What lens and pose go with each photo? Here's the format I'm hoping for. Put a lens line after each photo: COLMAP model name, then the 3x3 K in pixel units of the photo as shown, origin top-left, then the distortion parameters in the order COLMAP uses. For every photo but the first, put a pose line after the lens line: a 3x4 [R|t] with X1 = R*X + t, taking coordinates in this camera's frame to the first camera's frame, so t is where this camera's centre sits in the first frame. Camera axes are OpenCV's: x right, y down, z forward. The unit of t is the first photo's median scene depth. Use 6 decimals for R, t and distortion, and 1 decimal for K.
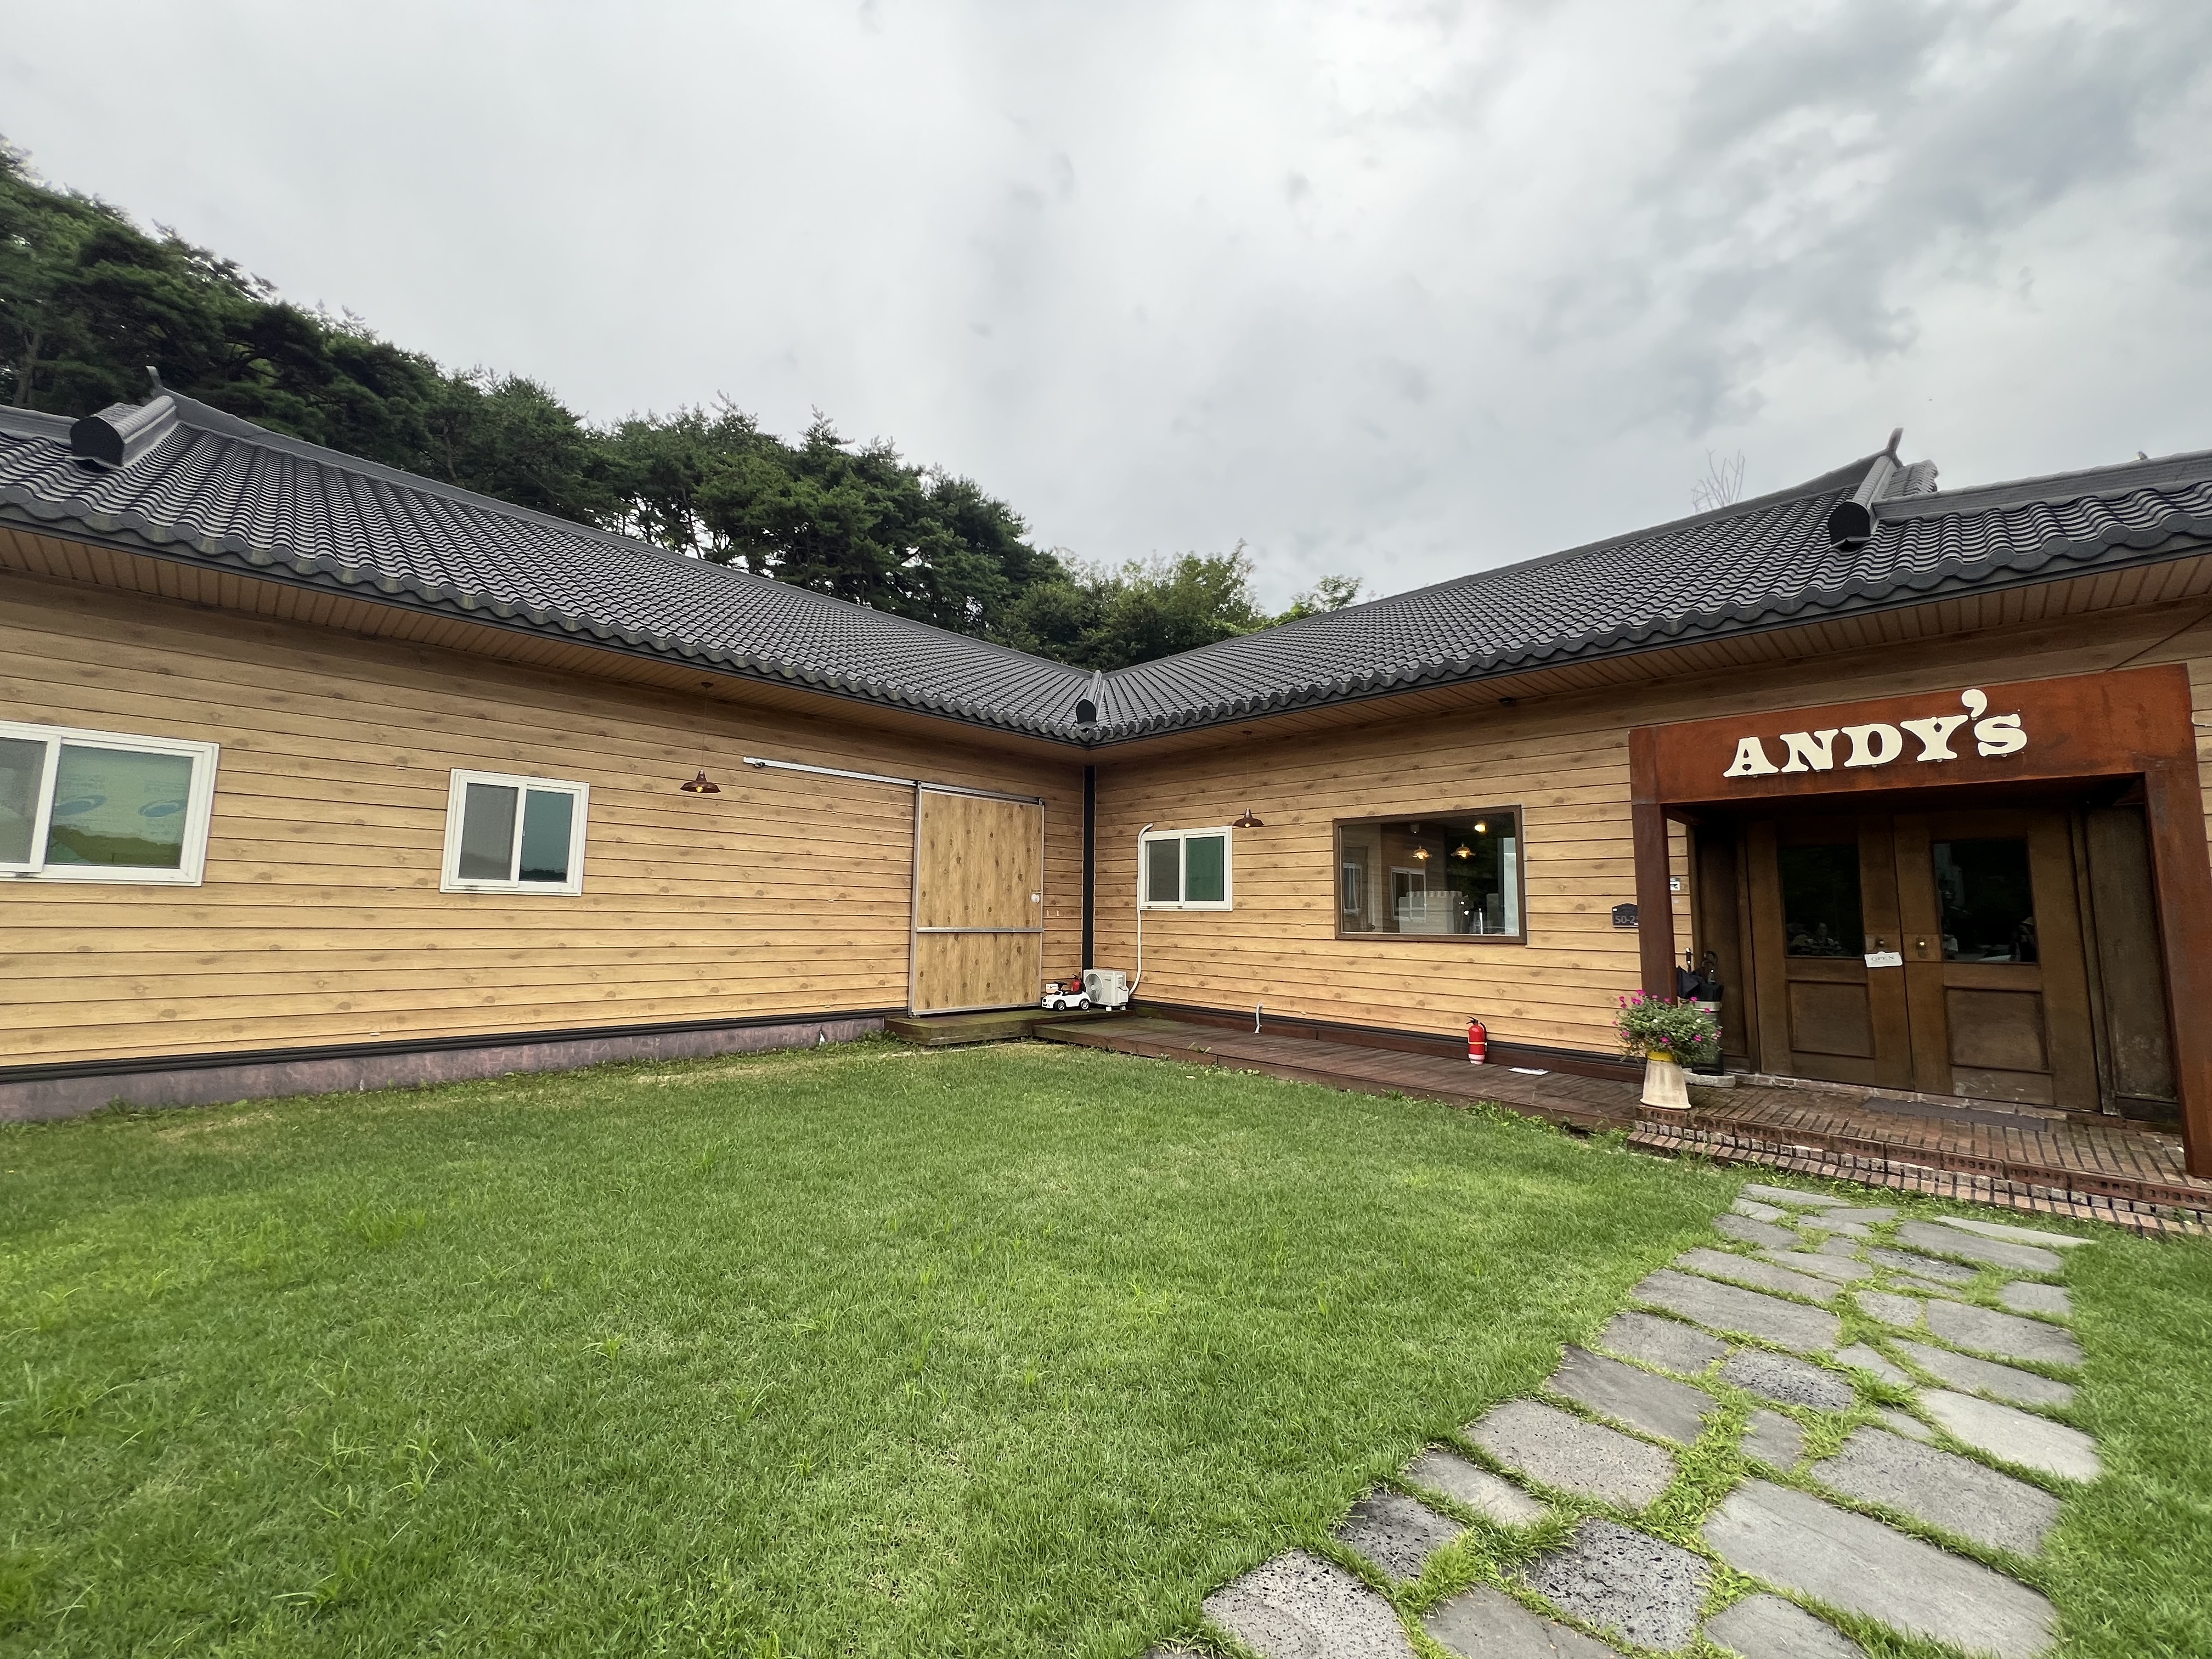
lens RADIAL K [[879.2, 0, 1108.8], [0, 879.2, 823.9], [0, 0, 1]] dist [-0.000361, -0.000070]
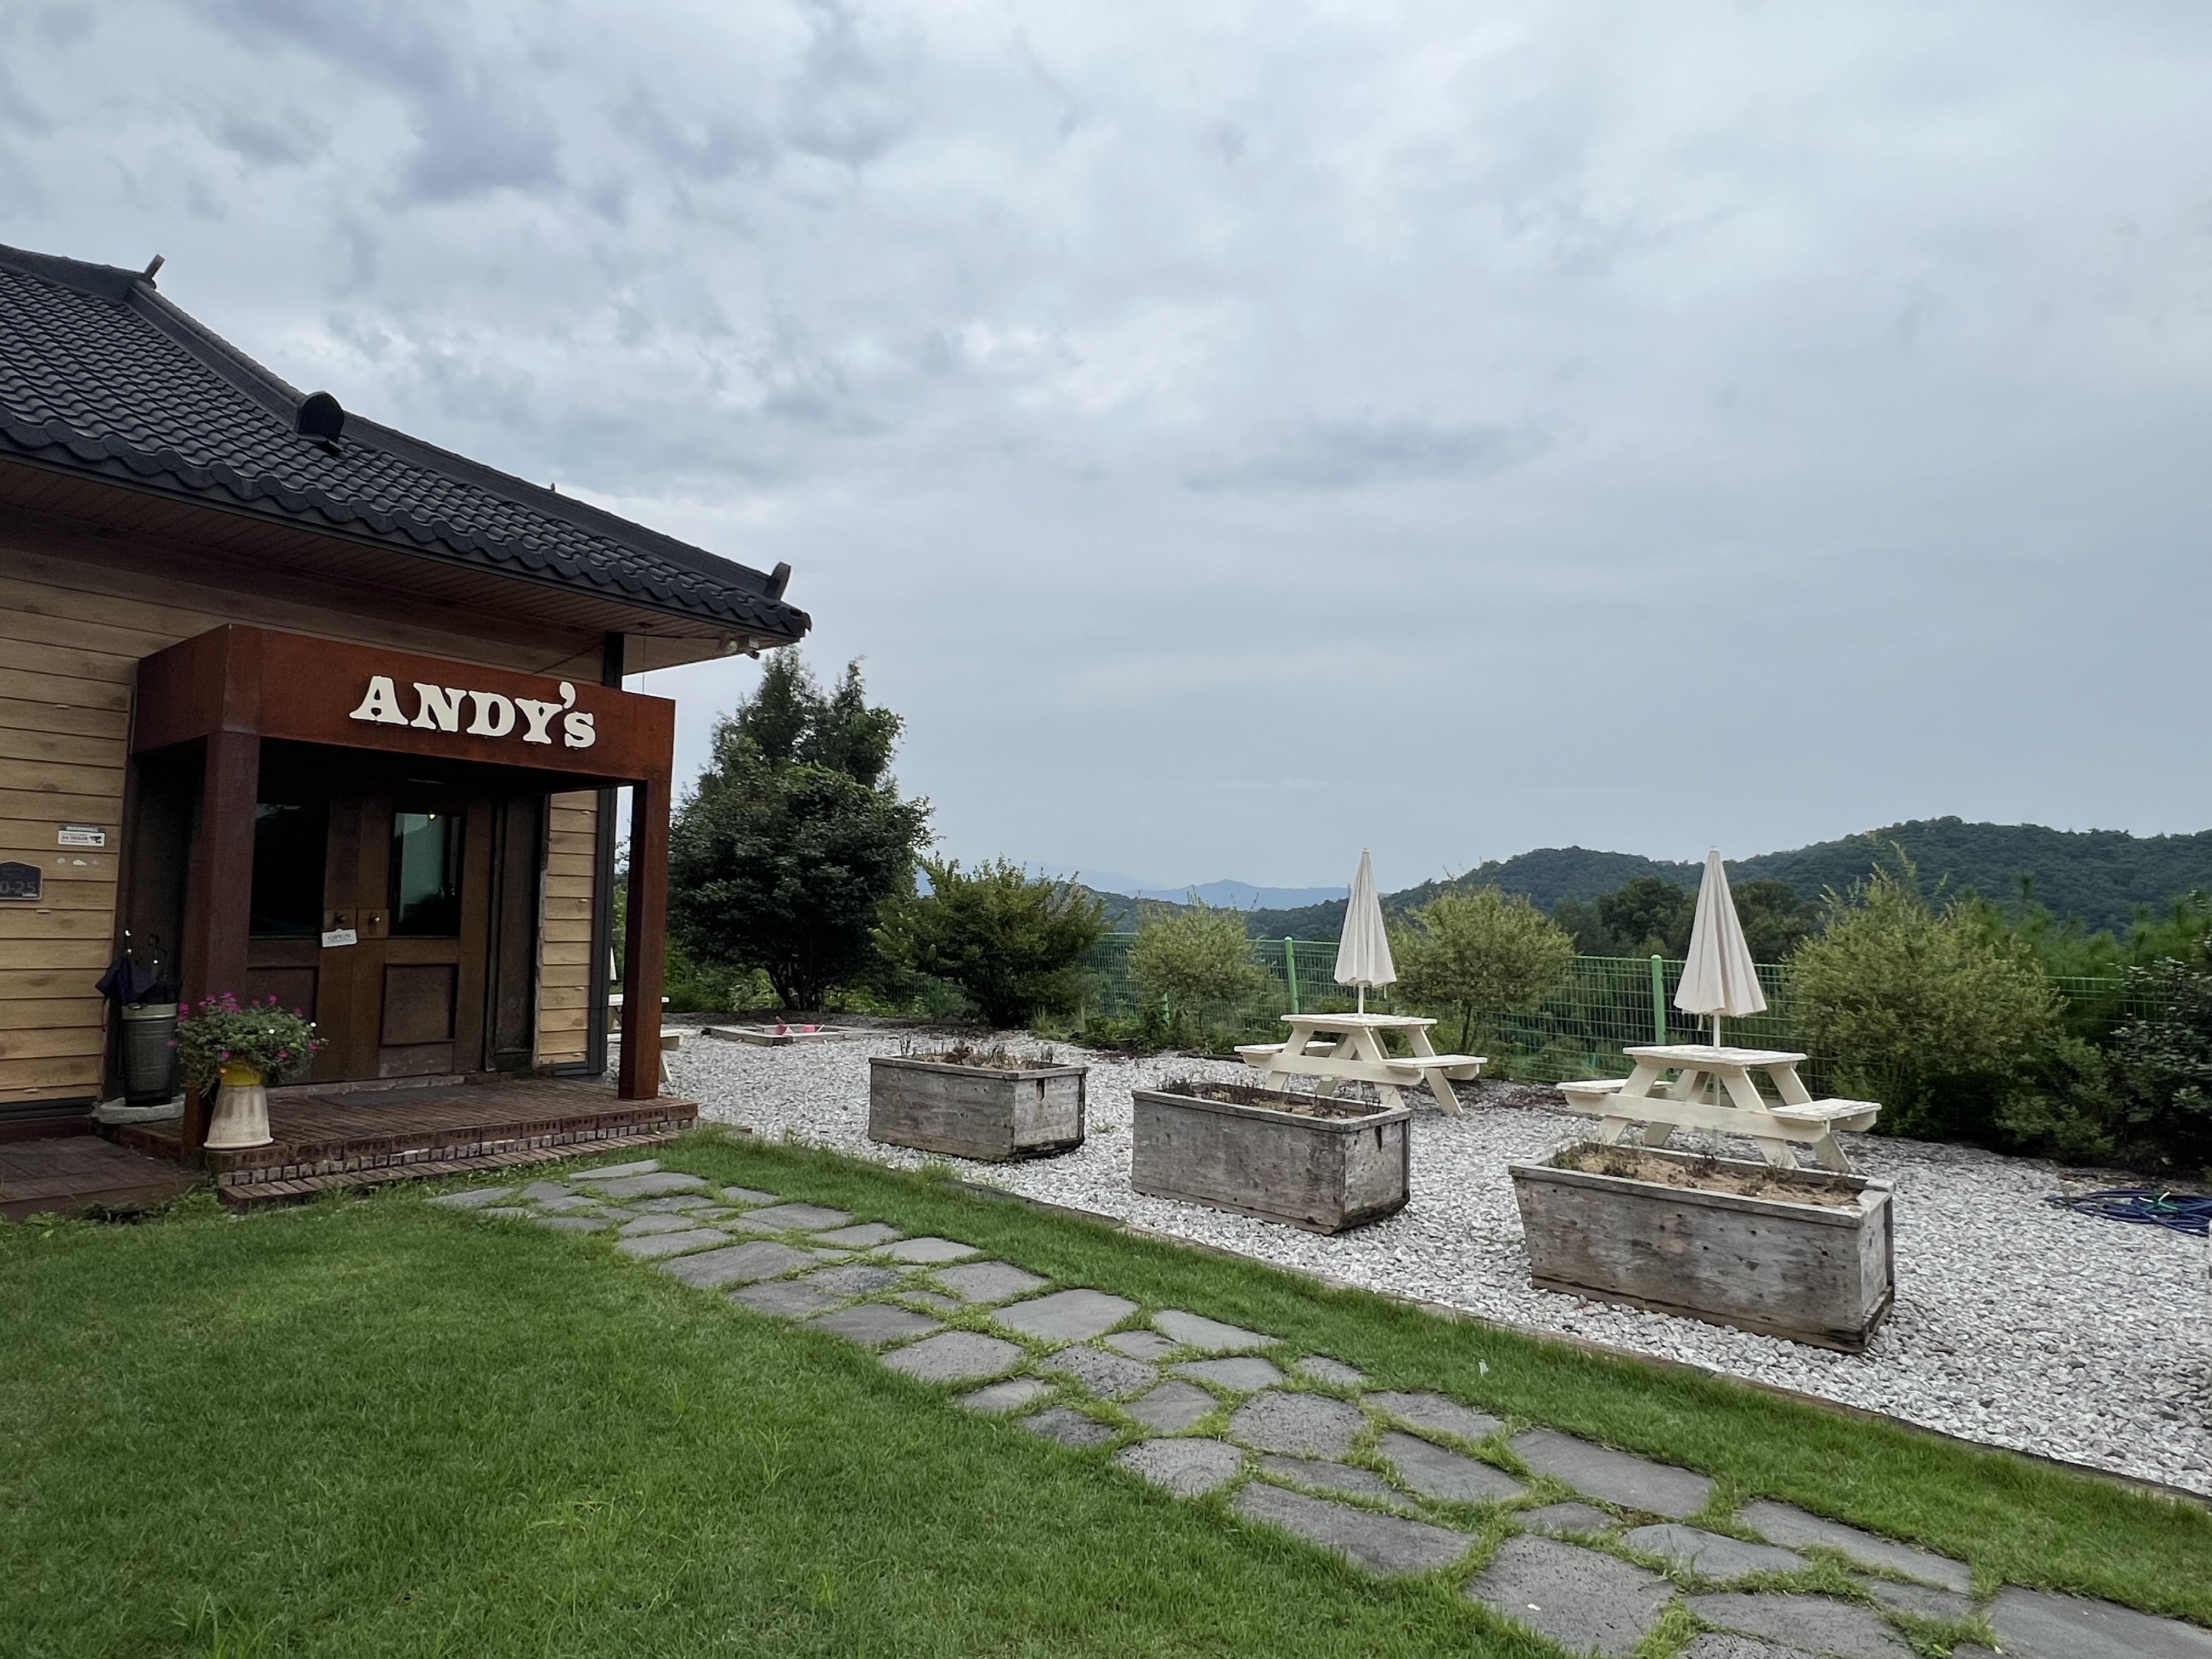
lens RADIAL K [[1225.7, 0, 1107.2], [0, 1225.7, 831.4], [0, 0, 1]] dist [-0.001508, -0.000265]
pose [[-0.108235, 0.051515, 0.992790, -0.528400], [-0.128612, 0.989538, -0.065367, 0.036590], [-0.985771, -0.134760, -0.100477, 0.465775]]
